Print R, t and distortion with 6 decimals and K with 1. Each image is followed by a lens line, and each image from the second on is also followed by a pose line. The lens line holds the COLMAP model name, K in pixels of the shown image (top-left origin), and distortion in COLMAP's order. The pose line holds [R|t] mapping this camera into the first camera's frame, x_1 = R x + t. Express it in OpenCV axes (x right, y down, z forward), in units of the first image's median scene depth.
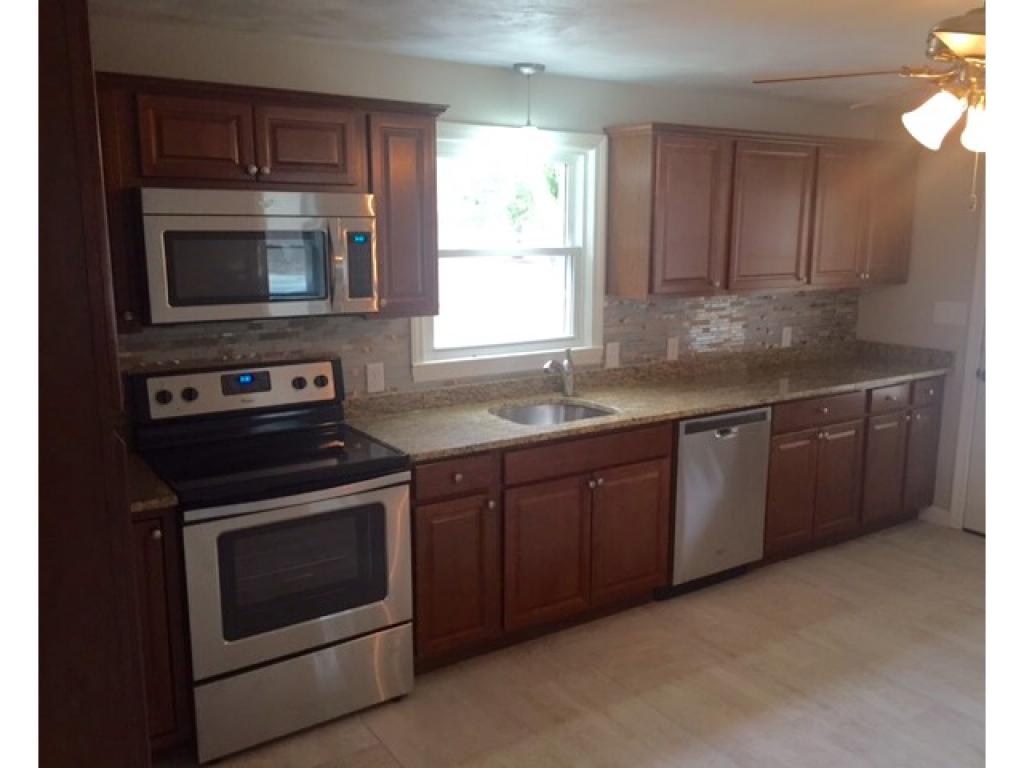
lens RADIAL K [[872.3, 0, 516.6], [0, 872.3, 389.9], [0, 0, 1]] dist [0.001671, -0.019171]
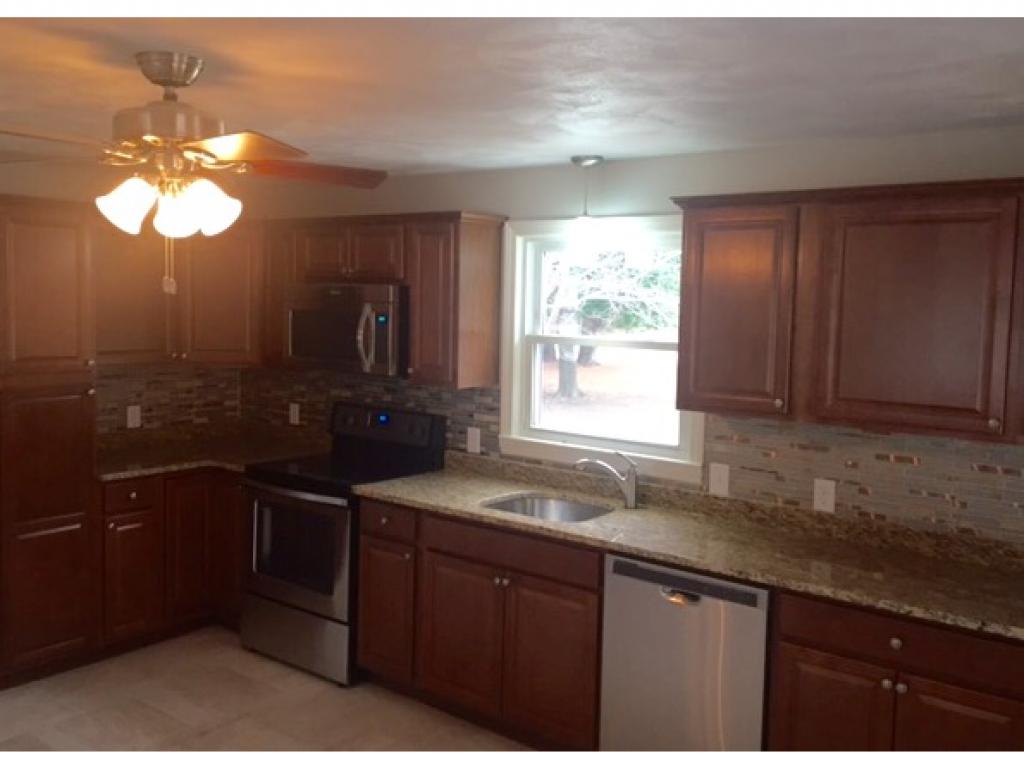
lens RADIAL K [[872.3, 0, 516.9], [0, 872.3, 378.1], [0, 0, 1]] dist [0.001671, -0.019171]
pose [[0.321156, 0.076001, -0.943972, 0.887026], [-0.209351, 0.977812, 0.007500, -0.108721], [0.923597, 0.195213, 0.329941, 0.606329]]
